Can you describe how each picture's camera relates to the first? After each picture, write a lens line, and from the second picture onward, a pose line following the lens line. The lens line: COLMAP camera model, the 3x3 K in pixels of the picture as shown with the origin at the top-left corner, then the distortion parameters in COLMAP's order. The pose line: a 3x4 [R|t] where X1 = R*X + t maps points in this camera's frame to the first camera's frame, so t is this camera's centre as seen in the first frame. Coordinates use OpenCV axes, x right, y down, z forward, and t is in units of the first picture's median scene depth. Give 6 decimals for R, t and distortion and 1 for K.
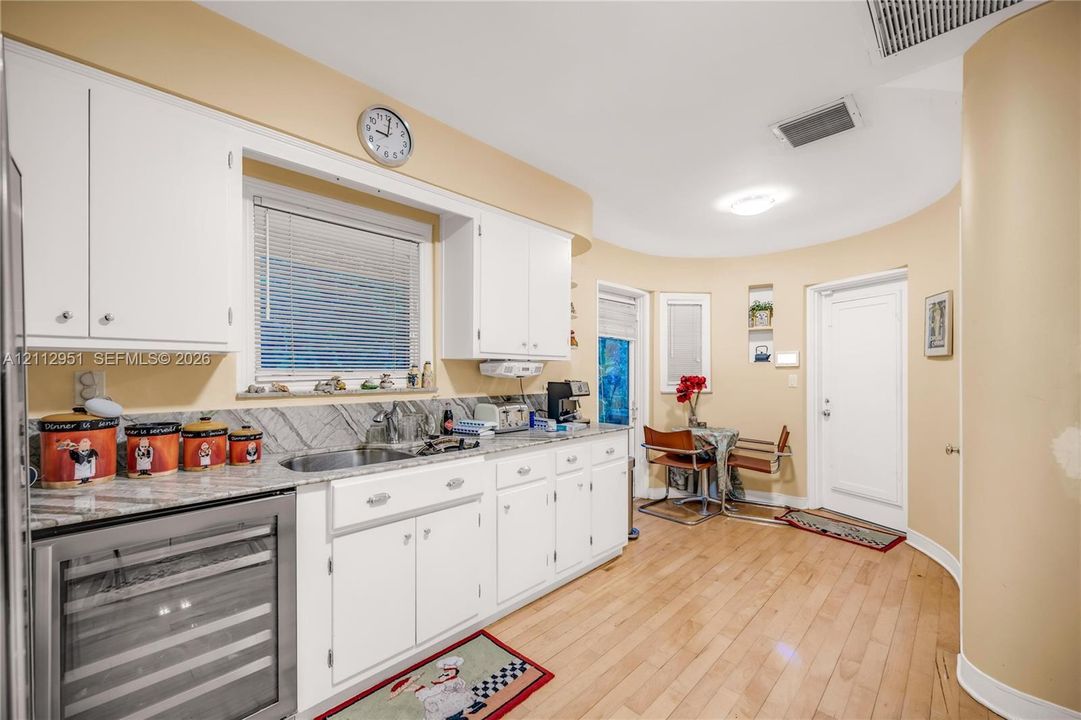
lens RADIAL K [[429.5, 0, 544.5], [0, 429.5, 369.5], [0, 0, 1]] dist [0.003585, 0.000018]
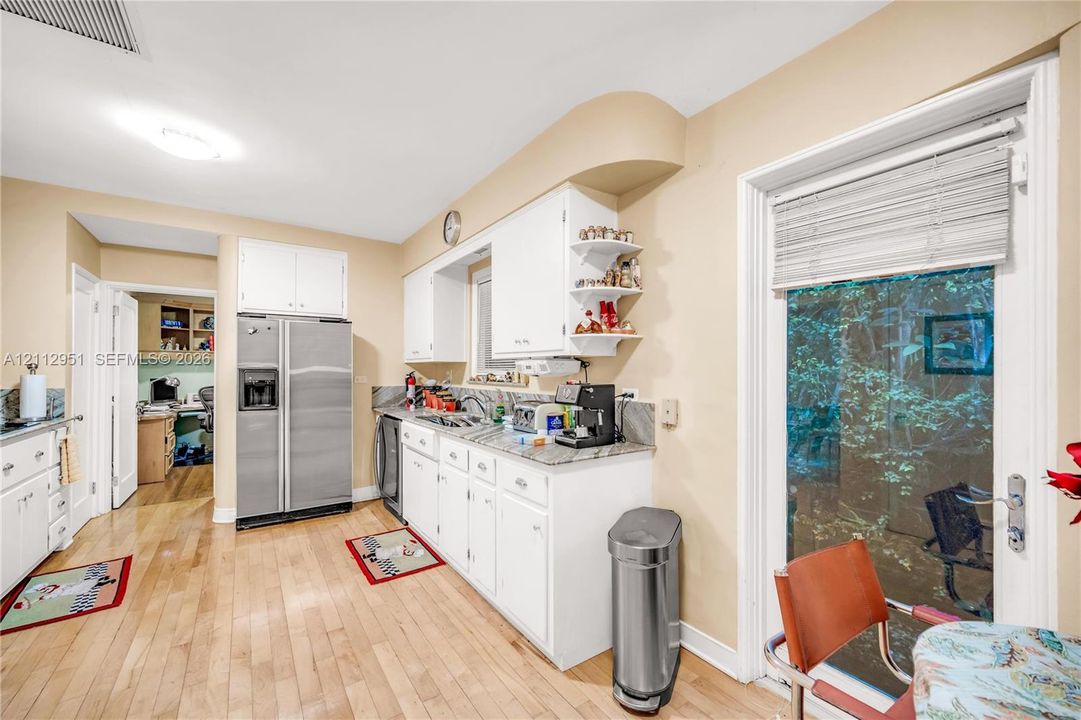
lens RADIAL K [[429.5, 0, 540.2], [0, 429.5, 367.5], [0, 0, 1]] dist [0.003585, 0.000018]
pose [[-0.191710, -0.008265, -0.981417, 1.005894], [0.003501, 0.999952, -0.009105, 0.009109], [0.981445, -0.005181, -0.191672, 1.395463]]
